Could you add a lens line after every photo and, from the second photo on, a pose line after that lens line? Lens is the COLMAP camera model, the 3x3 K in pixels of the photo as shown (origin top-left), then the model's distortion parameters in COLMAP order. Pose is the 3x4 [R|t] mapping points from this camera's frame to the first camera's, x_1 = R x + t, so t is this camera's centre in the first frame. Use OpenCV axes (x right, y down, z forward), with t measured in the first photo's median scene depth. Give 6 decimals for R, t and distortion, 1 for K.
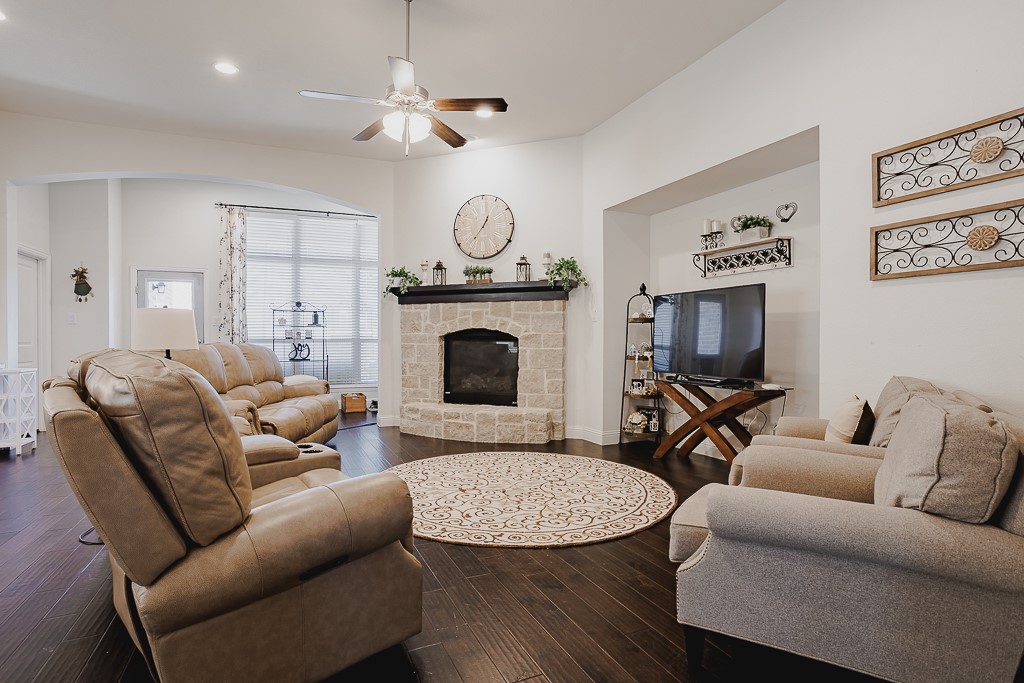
lens RADIAL K [[504.4, 0, 497.2], [0, 504.4, 341.3], [0, 0, 1]] dist [-0.063463, 0.031635]
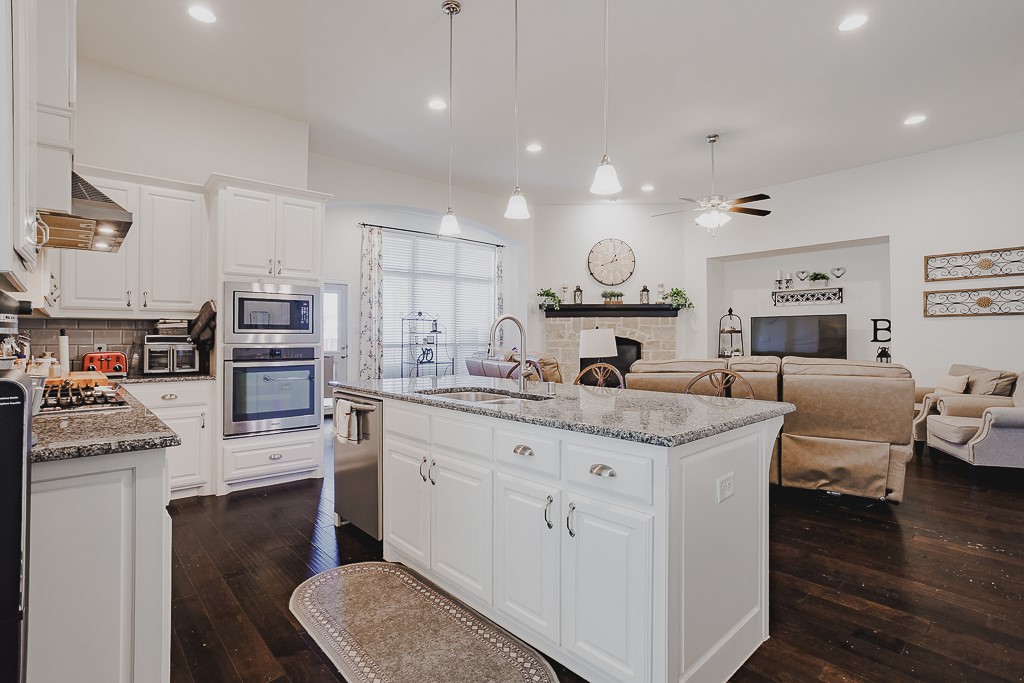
lens RADIAL K [[487.3, 0, 511.0], [0, 487.3, 332.7], [0, 0, 1]] dist [-0.056487, 0.038108]
pose [[0.950200, 0.001288, 0.311638, -0.733885], [0.003610, 0.999879, -0.015141, -0.017487], [-0.311620, 0.015512, 0.950080, -0.173927]]
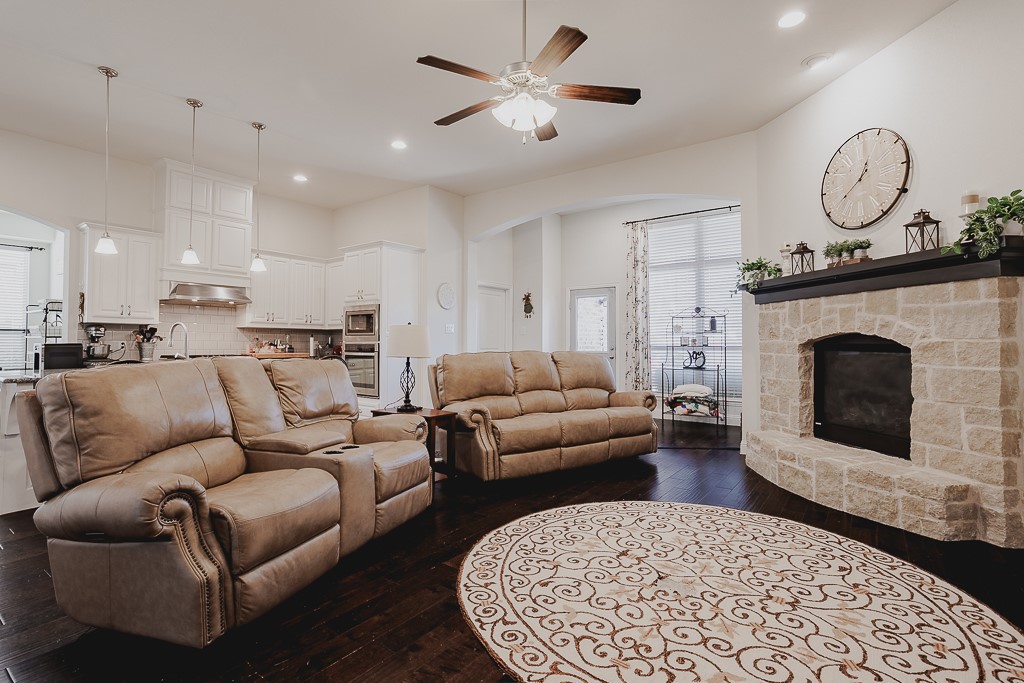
lens RADIAL K [[487.3, 0, 511.0], [0, 487.3, 332.7], [0, 0, 1]] dist [-0.056487, 0.038108]
pose [[0.505603, -0.017880, -0.862581, 0.292591], [-0.005419, 0.999700, -0.023898, -0.008948], [0.862749, 0.016757, 0.505354, 0.303512]]
